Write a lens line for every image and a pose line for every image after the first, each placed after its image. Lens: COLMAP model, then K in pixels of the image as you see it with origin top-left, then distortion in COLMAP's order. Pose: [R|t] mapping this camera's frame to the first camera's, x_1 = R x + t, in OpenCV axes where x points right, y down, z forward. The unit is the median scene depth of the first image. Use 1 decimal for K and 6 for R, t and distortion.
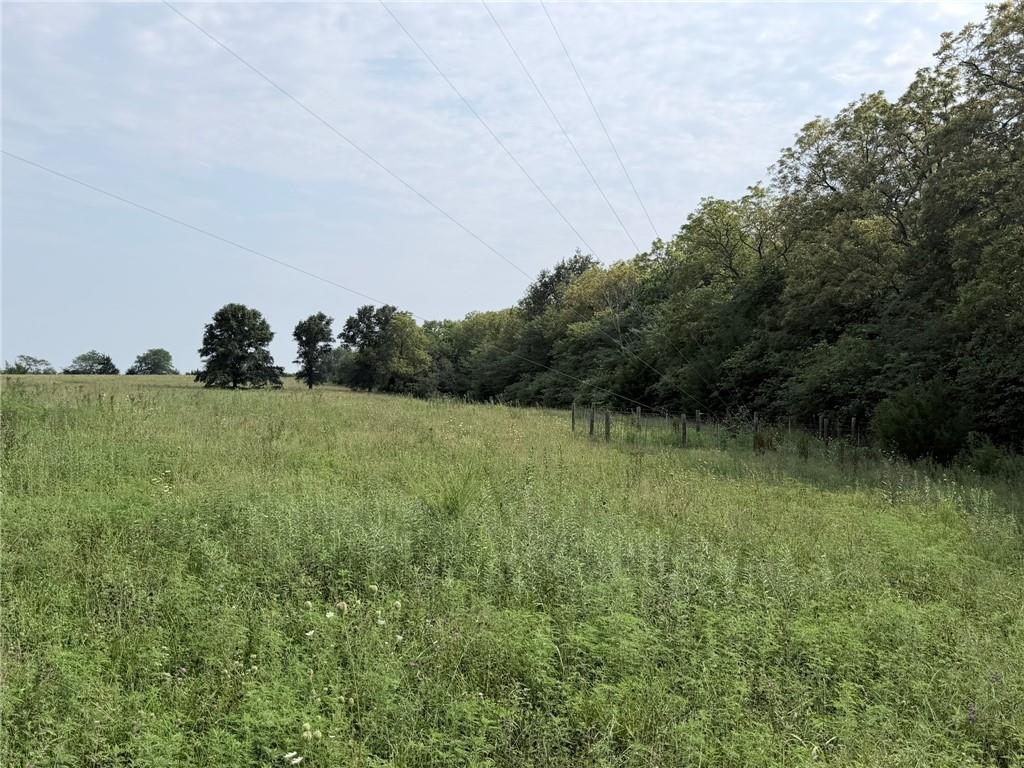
lens RADIAL K [[998.4, 0, 530.7], [0, 998.4, 366.7], [0, 0, 1]] dist [0.084534, 0.000000]
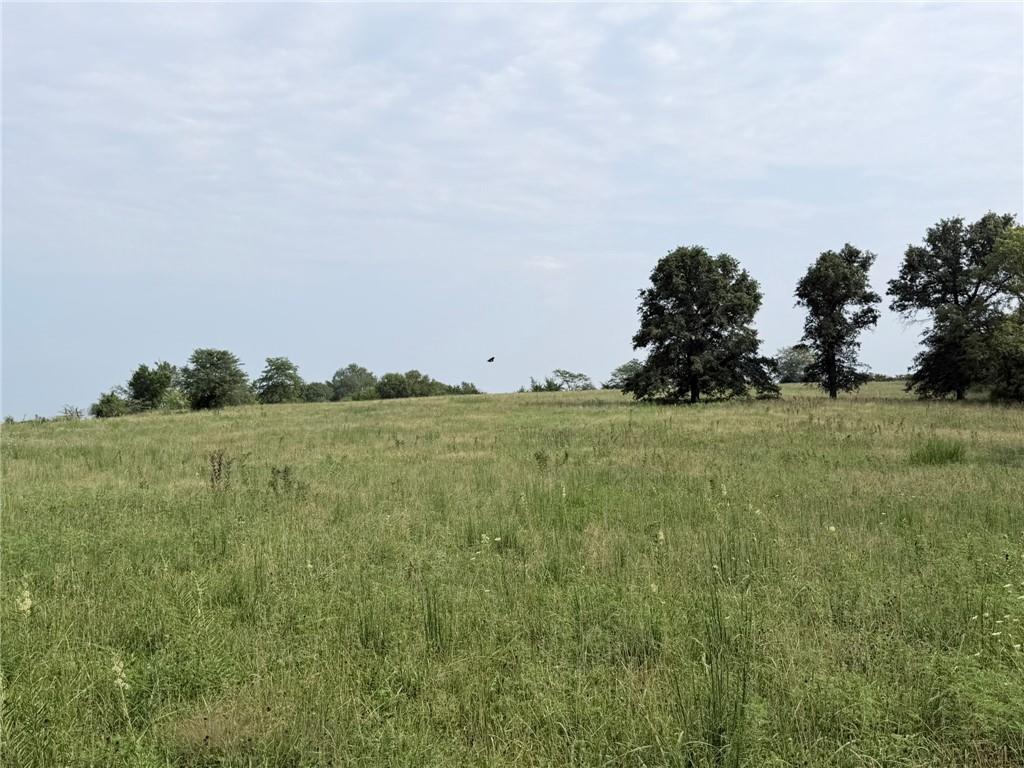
lens RADIAL K [[1138.3, 0, 516.7], [0, 1138.3, 381.5], [0, 0, 1]] dist [0.140450, 0.000000]
pose [[0.833919, -0.047862, -0.549808, -0.033114], [0.050862, 0.998658, -0.009791, 0.011365], [0.549538, -0.019800, 0.835234, 0.423173]]
